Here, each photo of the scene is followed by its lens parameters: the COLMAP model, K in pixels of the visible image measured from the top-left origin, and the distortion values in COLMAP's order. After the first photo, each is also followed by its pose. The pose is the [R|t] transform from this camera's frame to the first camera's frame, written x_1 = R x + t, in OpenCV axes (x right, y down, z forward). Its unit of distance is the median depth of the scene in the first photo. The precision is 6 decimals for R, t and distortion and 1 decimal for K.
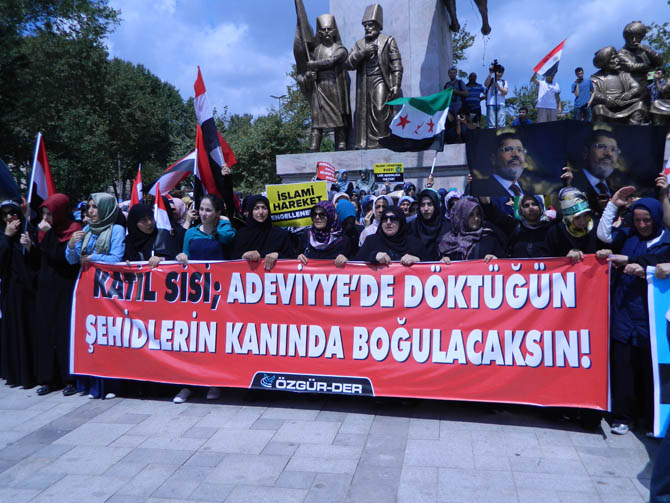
lens RADIAL K [[606.7, 0, 335.0], [0, 606.7, 251.5], [0, 0, 1]] dist [-0.109432, 0.238364]
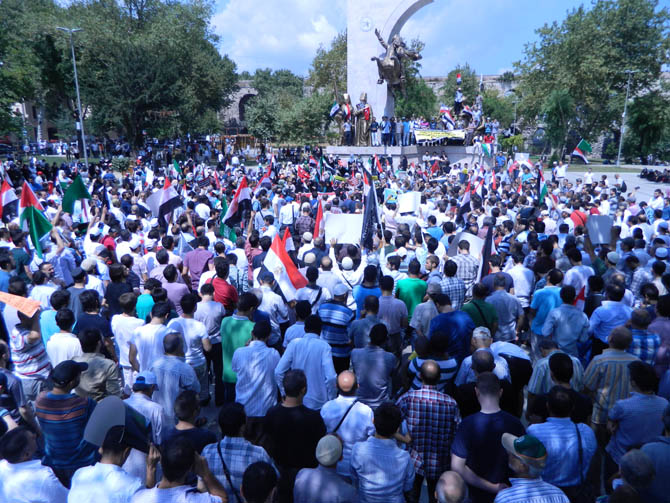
lens RADIAL K [[516.4, 0, 335.0], [0, 516.4, 251.5], [0, 0, 1]] dist [0.011108, 0.004128]
pose [[0.994951, 0.001972, 0.100341, -0.506444], [-0.008791, 0.997676, 0.067560, 0.261869], [-0.099974, -0.068101, 0.992657, -2.333034]]
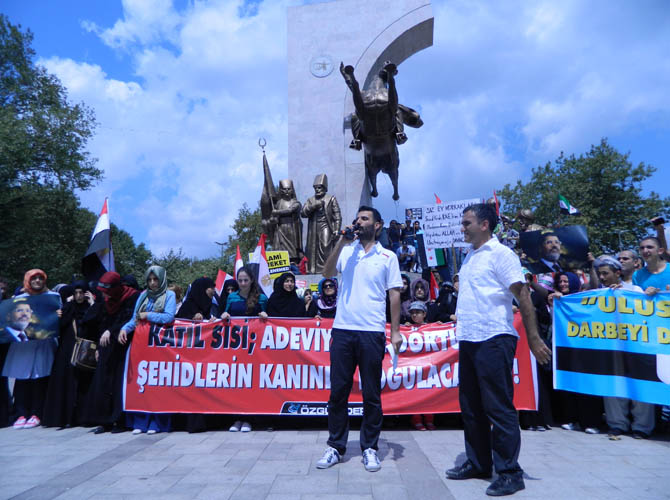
lens RADIAL K [[516.4, 0, 335.0], [0, 516.4, 250.0], [0, 0, 1]] dist [0.011108, 0.004128]
pose [[0.971074, 0.055471, 0.232246, -0.291814], [0.021063, 0.948950, -0.314722, 0.234739], [-0.237848, 0.310510, 0.920333, -0.130121]]
